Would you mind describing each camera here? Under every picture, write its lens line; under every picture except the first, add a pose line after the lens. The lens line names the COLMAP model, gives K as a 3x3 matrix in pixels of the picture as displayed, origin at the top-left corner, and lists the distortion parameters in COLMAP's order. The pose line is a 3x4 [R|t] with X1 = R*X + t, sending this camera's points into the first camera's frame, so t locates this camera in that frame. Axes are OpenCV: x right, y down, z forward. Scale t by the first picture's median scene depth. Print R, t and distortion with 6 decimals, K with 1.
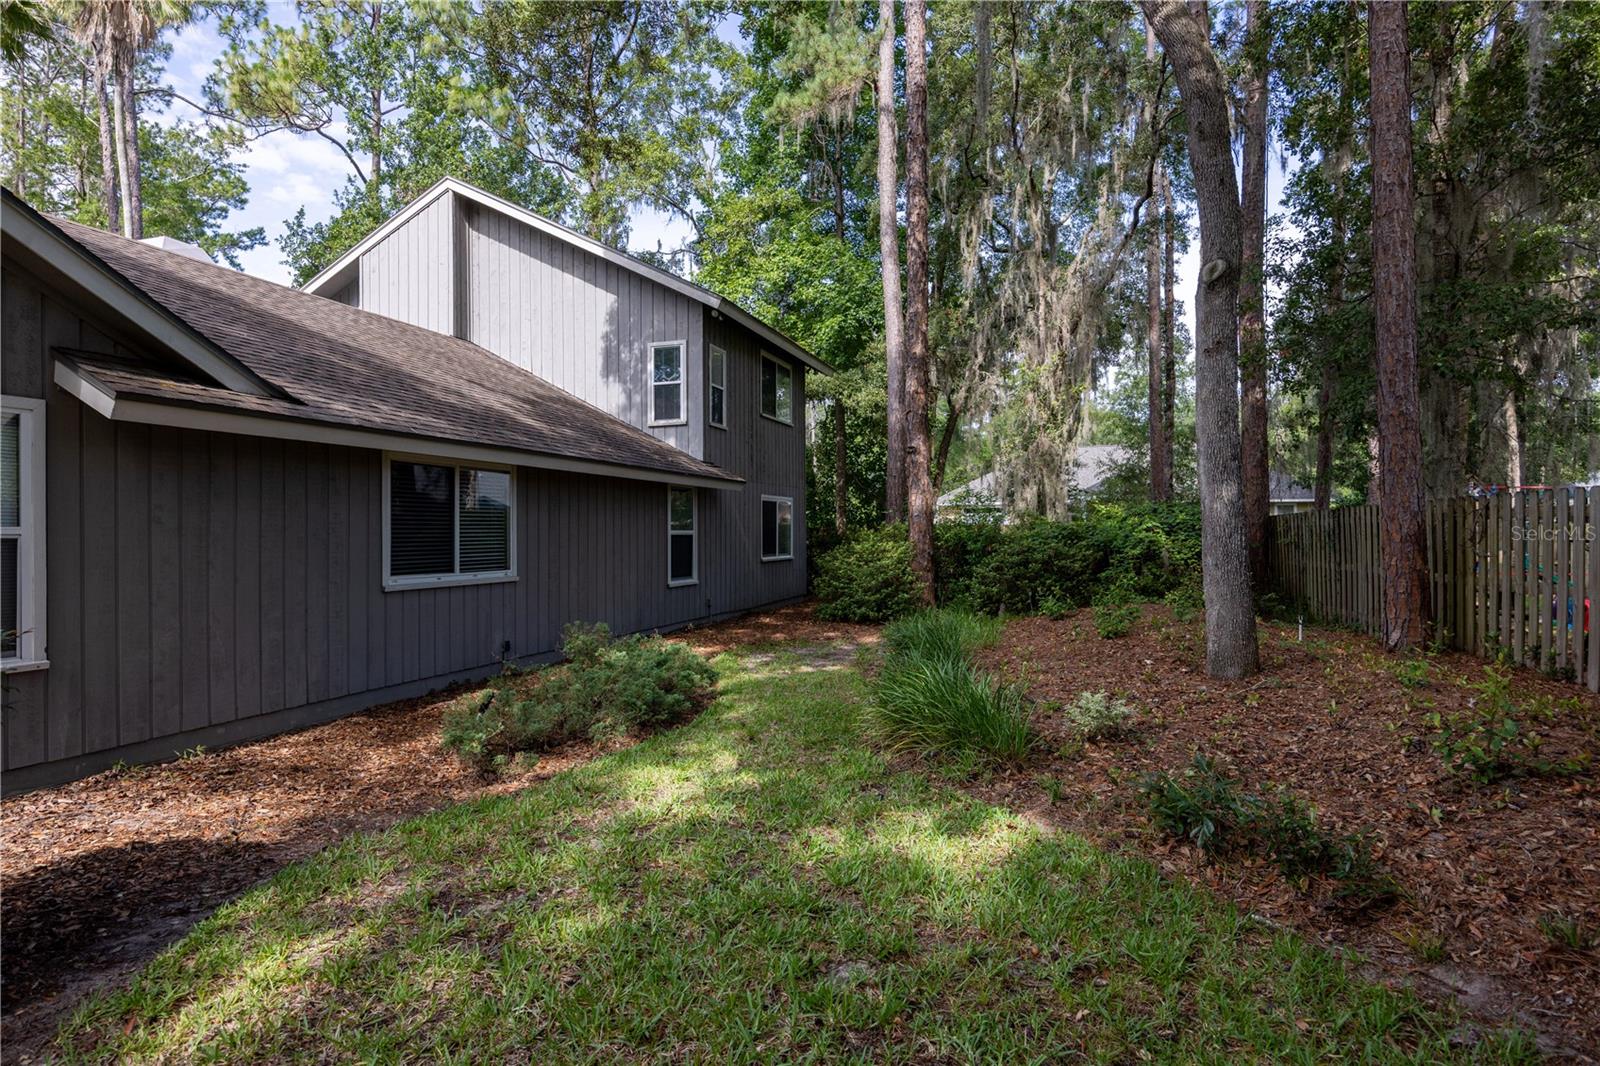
lens RADIAL K [[924.4, 0, 800.0], [0, 924.4, 533.0], [0, 0, 1]] dist [0.001430, 0.000047]
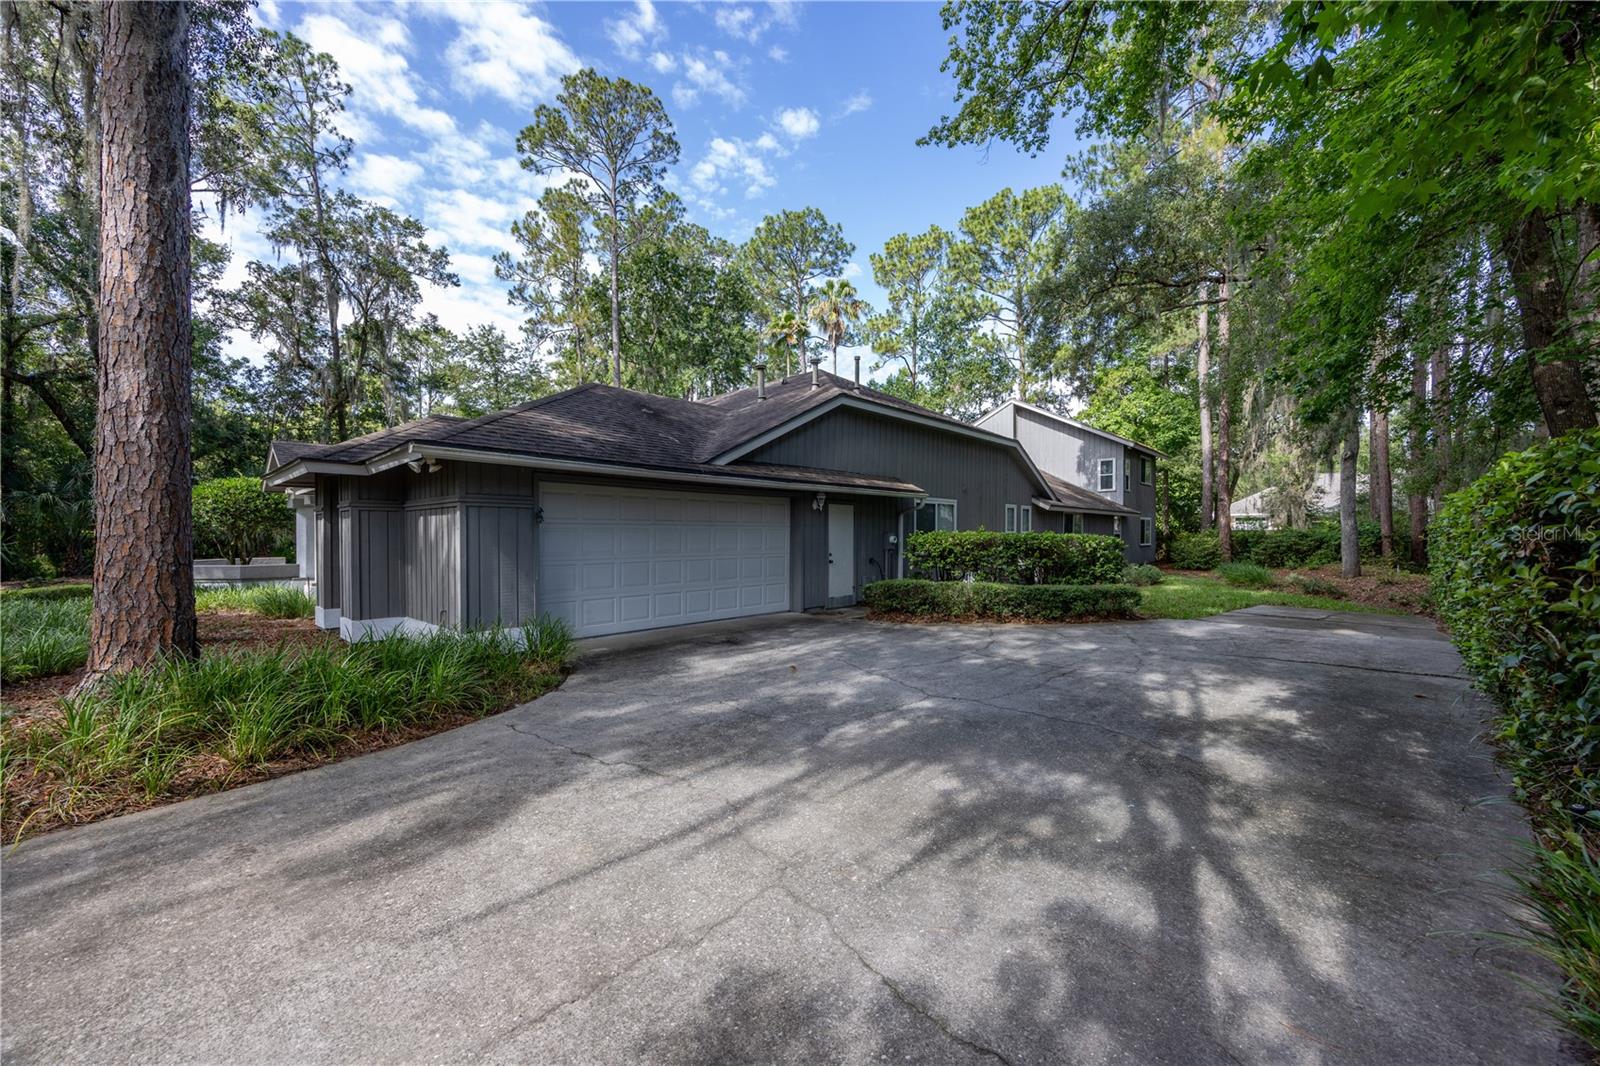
lens RADIAL K [[610.2, 0, 800.0], [0, 610.2, 533.0], [0, 0, 1]] dist [-0.000243, -0.000013]
pose [[0.904622, 0.007373, -0.426151, -0.188030], [-0.006847, 0.999973, 0.002764, 0.000685], [0.426160, 0.000417, 0.904648, -0.884245]]
